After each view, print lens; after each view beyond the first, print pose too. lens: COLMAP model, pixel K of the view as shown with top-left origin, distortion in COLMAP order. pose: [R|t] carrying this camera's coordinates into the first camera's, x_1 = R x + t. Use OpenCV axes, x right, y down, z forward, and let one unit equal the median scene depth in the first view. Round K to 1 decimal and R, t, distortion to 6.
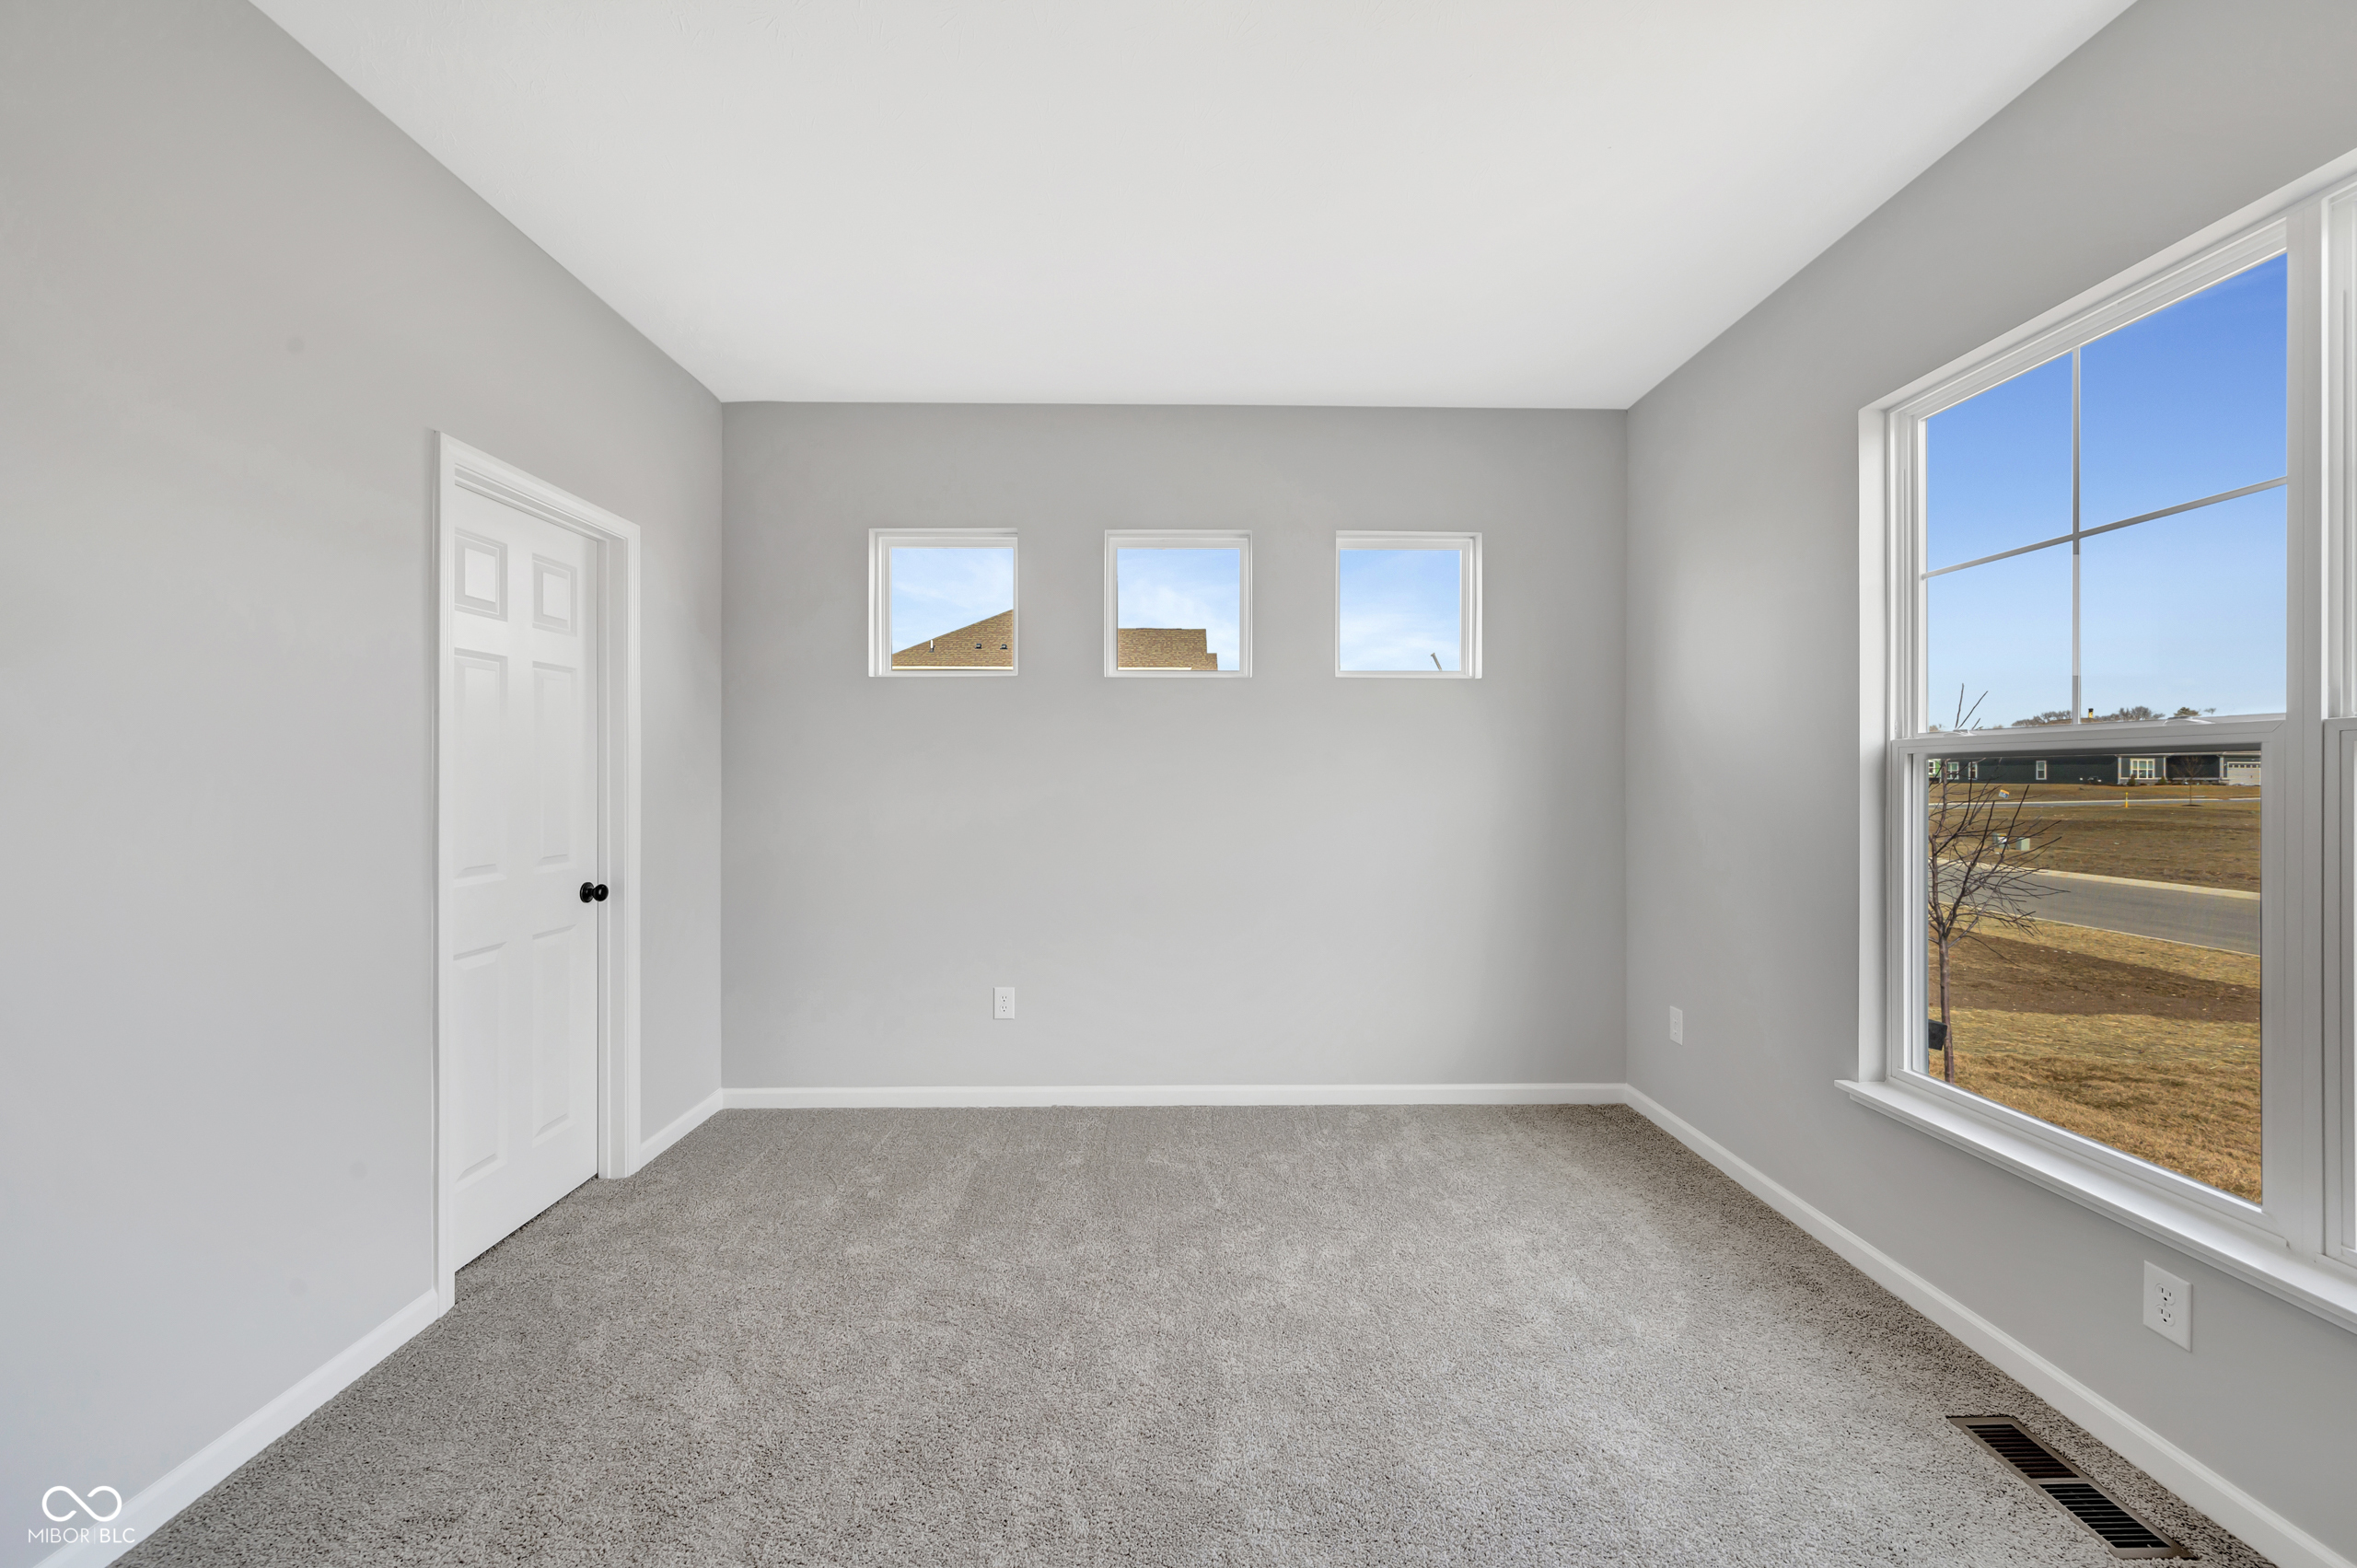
lens RADIAL K [[933.0, 0, 1175.0], [0, 933.0, 776.4], [0, 0, 1]] dist [0.000745, -0.000221]
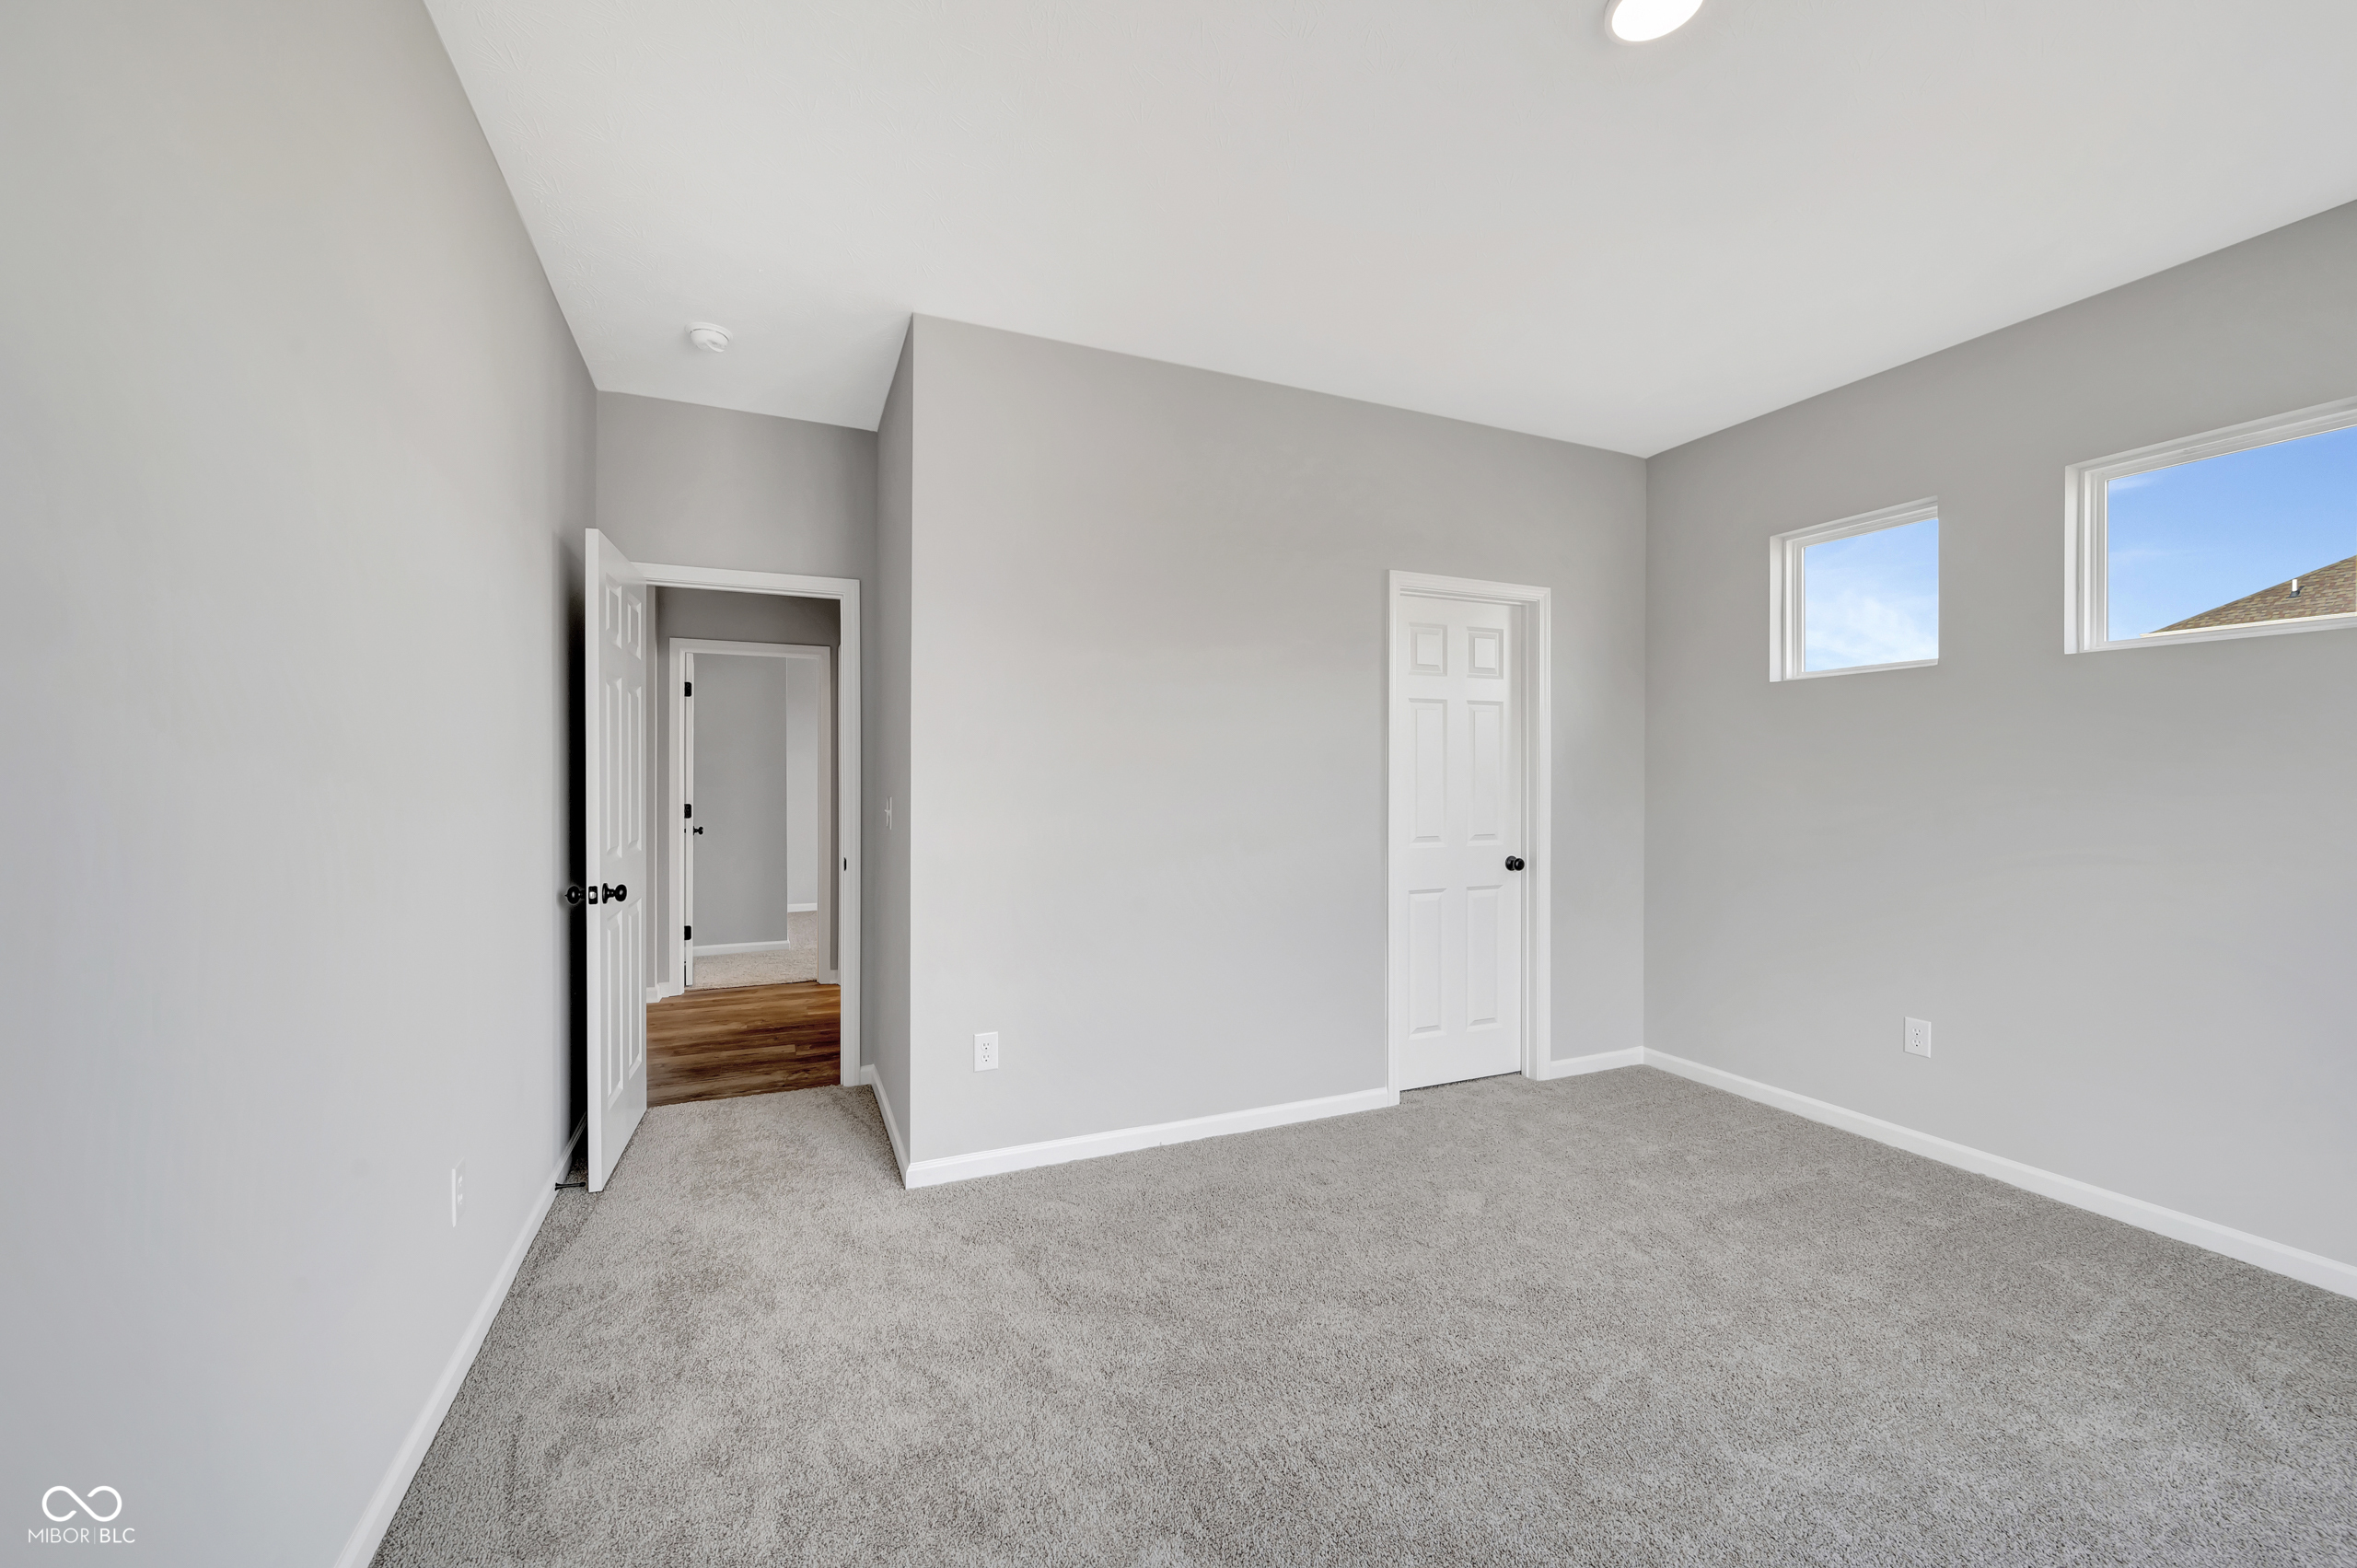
lens RADIAL K [[933.0, 0, 1177.1], [0, 933.0, 779.4], [0, 0, 1]] dist [0.000745, -0.000221]
pose [[0.387153, 0.004536, -0.922004, 0.459706], [-0.003414, 0.999988, 0.003486, -0.003206], [0.922009, 0.001798, 0.387163, 0.010147]]
